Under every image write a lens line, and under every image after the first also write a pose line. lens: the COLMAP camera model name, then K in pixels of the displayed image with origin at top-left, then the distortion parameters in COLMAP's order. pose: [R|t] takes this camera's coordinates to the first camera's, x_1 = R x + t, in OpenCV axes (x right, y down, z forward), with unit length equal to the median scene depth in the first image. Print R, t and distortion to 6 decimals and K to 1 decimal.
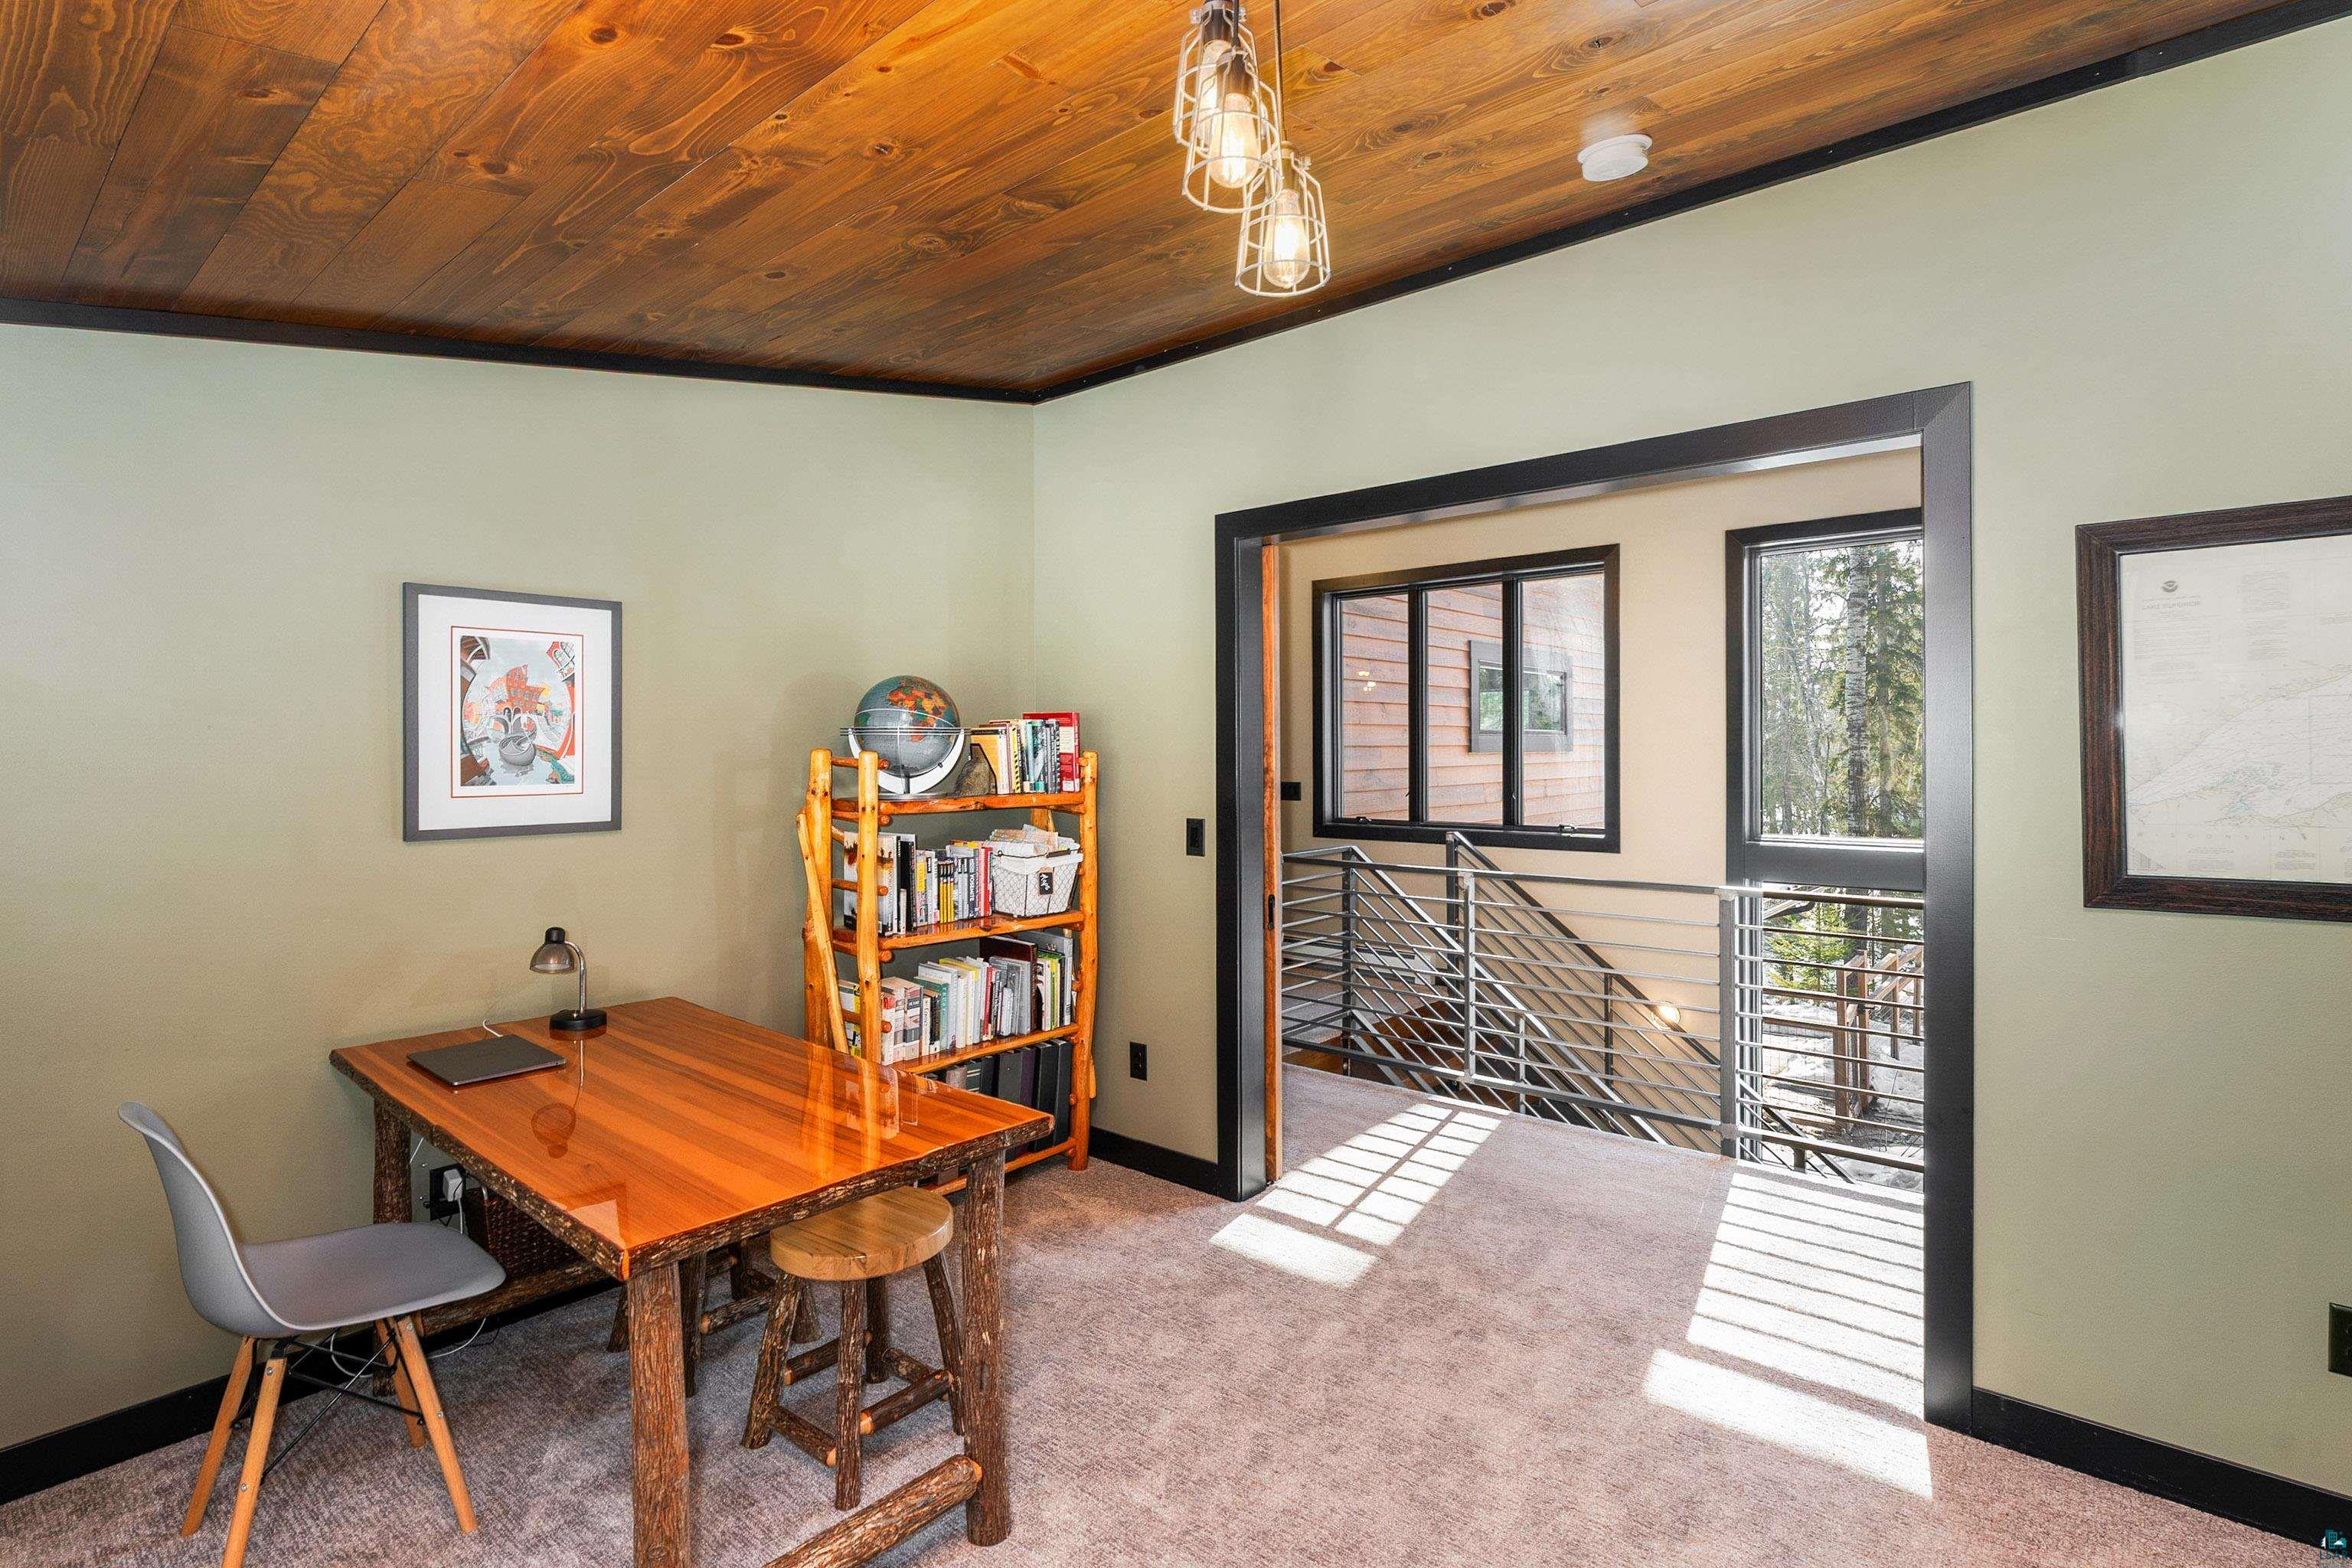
lens RADIAL K [[1121.3, 0, 1175.3], [0, 1121.3, 734.0], [0, 0, 1]] dist [0.000456, 0.000050]
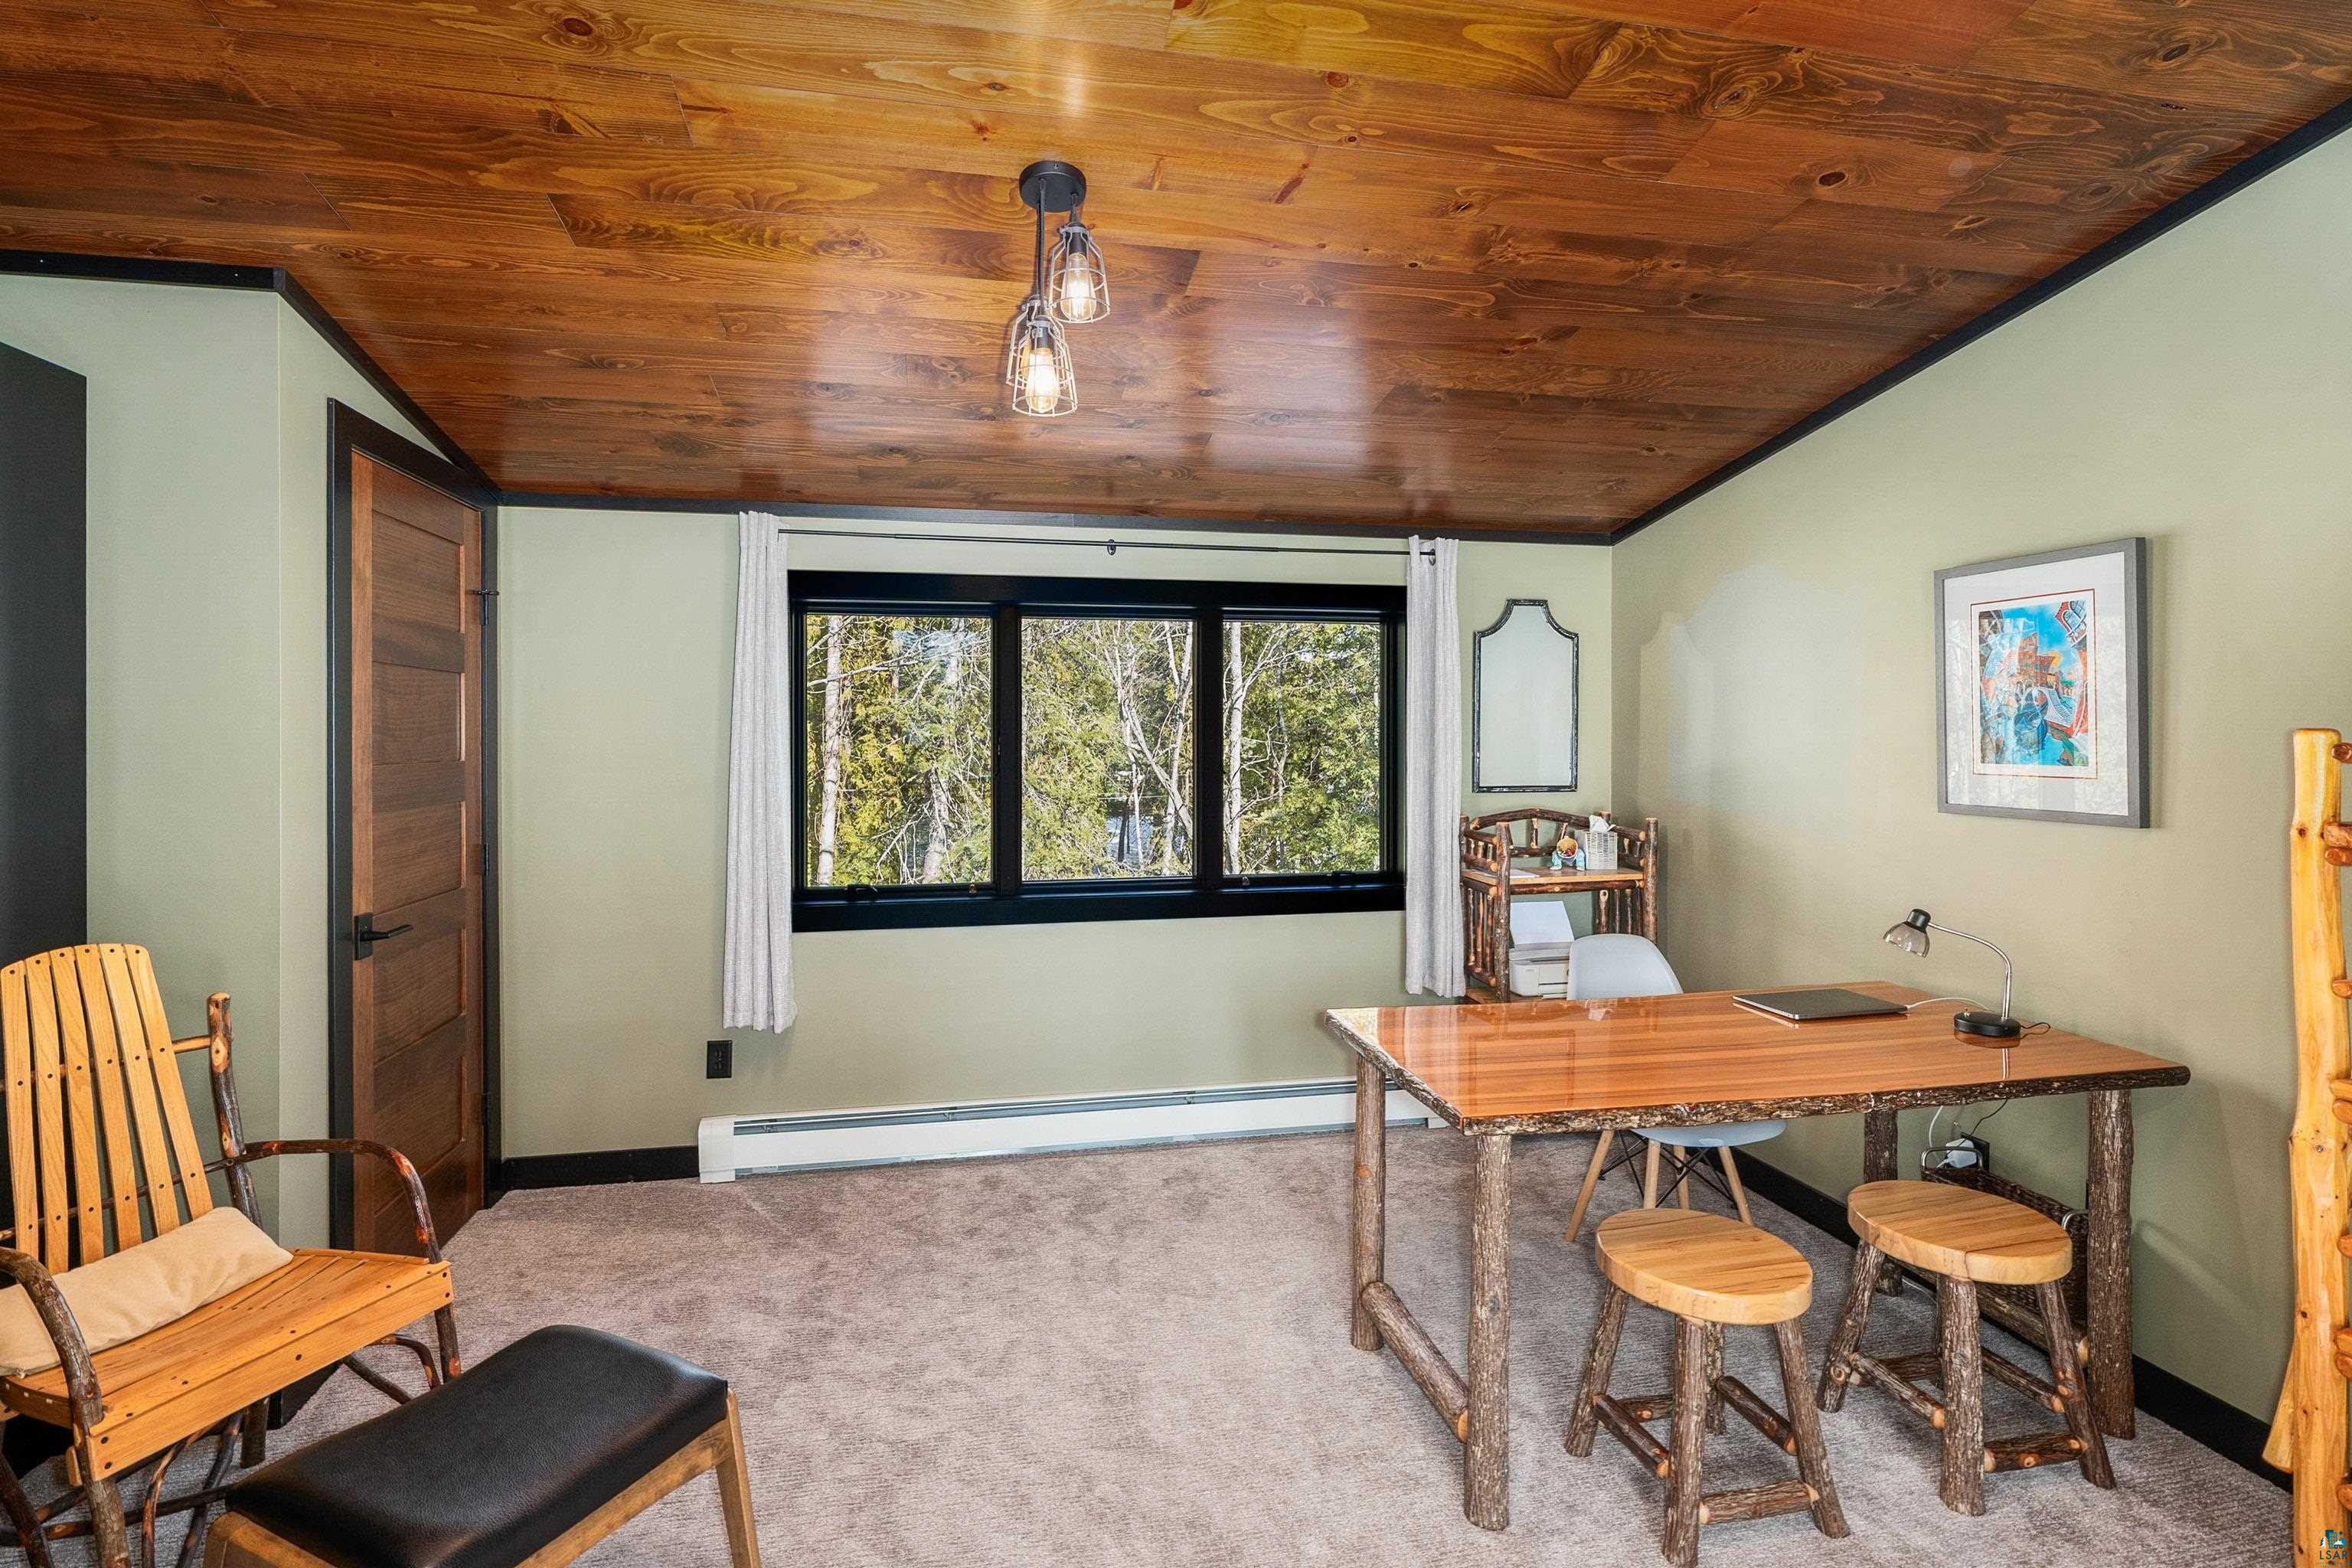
lens RADIAL K [[1121.3, 0, 1175.3], [0, 1121.3, 734.0], [0, 0, 1]] dist [0.000456, 0.000050]
pose [[-0.614678, 0.008407, -0.788734, 0.585807], [0.009147, 0.999952, 0.003530, 0.010751], [0.788725, -0.005045, -0.614725, 1.033130]]
